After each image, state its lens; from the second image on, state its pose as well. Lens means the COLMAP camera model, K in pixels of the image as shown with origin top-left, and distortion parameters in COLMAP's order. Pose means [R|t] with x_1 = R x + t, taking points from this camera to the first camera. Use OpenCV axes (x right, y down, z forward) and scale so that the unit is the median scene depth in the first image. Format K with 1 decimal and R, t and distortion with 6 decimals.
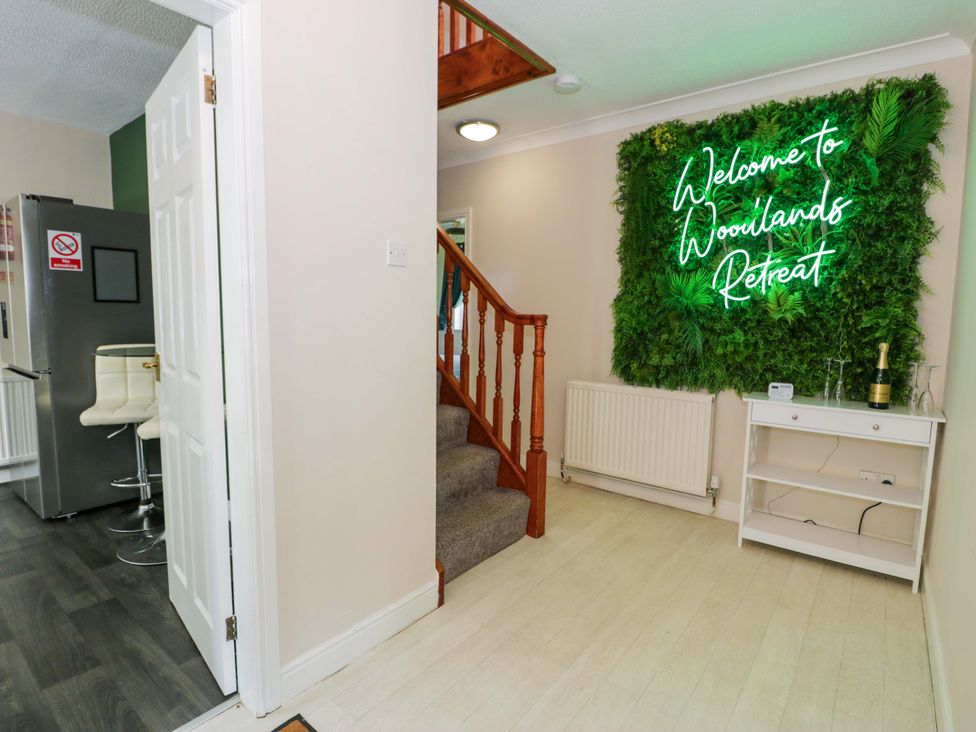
lens RADIAL K [[503.8, 0, 488.0], [0, 503.8, 369.7], [0, 0, 1]] dist [-0.025219, -0.001646]
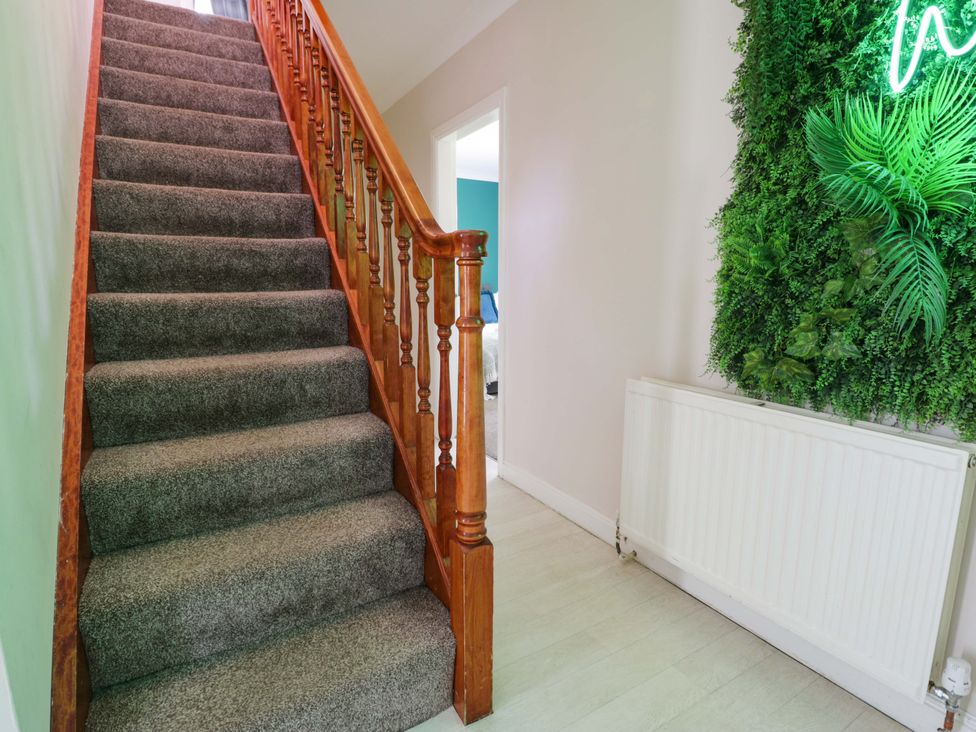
lens RADIAL K [[503.8, 0, 494.1], [0, 503.8, 367.1], [0, 0, 1]] dist [-0.025219, -0.001646]
pose [[0.935061, 0.044050, -0.351738, 0.240804], [-0.024140, 0.997858, 0.060794, -0.019908], [0.353663, -0.048355, 0.934122, 0.534017]]
